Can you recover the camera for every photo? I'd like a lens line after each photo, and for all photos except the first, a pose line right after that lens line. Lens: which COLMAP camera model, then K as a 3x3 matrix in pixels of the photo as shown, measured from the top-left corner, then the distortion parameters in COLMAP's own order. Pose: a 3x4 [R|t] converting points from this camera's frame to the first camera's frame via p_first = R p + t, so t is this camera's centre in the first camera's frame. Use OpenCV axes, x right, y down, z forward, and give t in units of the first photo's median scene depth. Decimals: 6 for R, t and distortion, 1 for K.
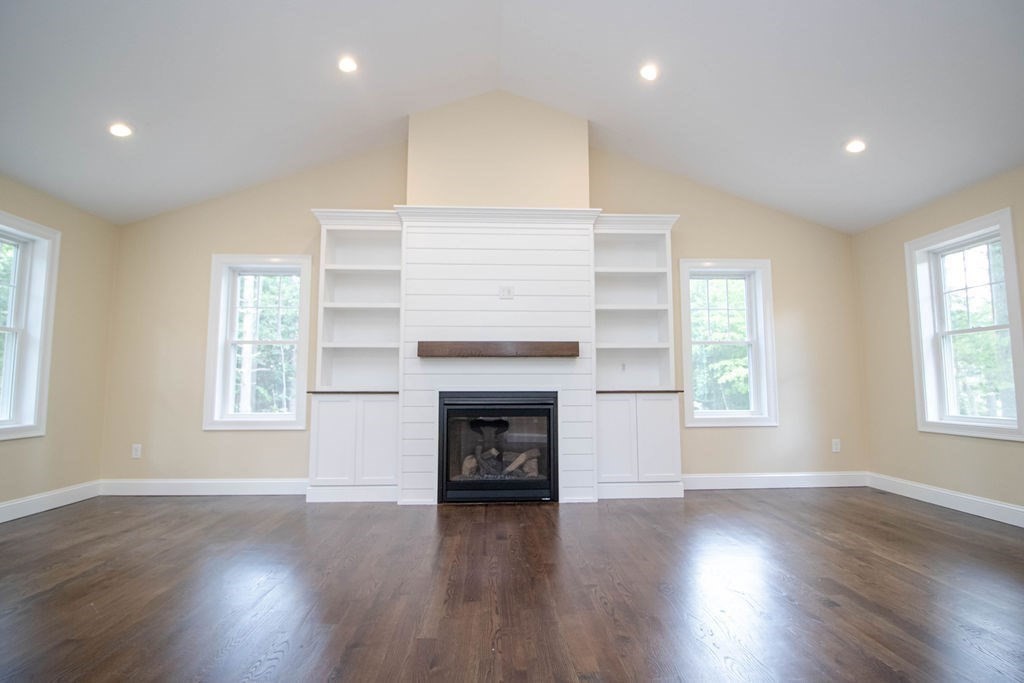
lens RADIAL K [[474.9, 0, 515.0], [0, 474.9, 340.4], [0, 0, 1]] dist [-0.001863, -0.010214]
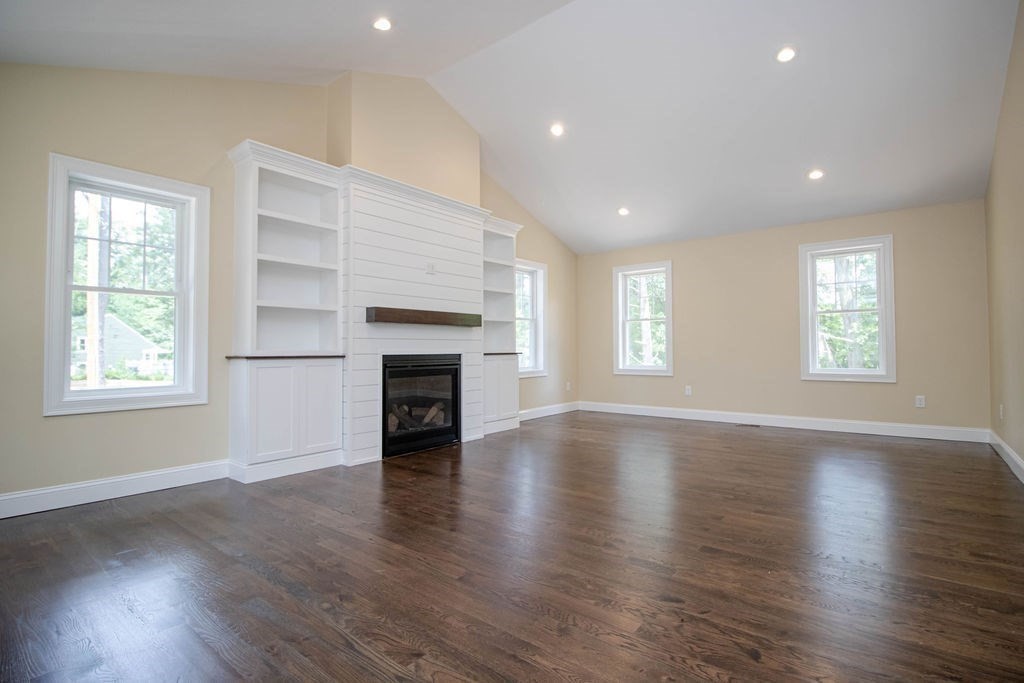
lens RADIAL K [[470.0, 0, 509.4], [0, 470.0, 338.1], [0, 0, 1]] dist [-0.001506, -0.021890]
pose [[0.677271, 0.016680, 0.735545, -0.724076], [-0.064381, 0.997252, 0.036666, 0.013544], [-0.732912, -0.072188, 0.676483, 0.087288]]
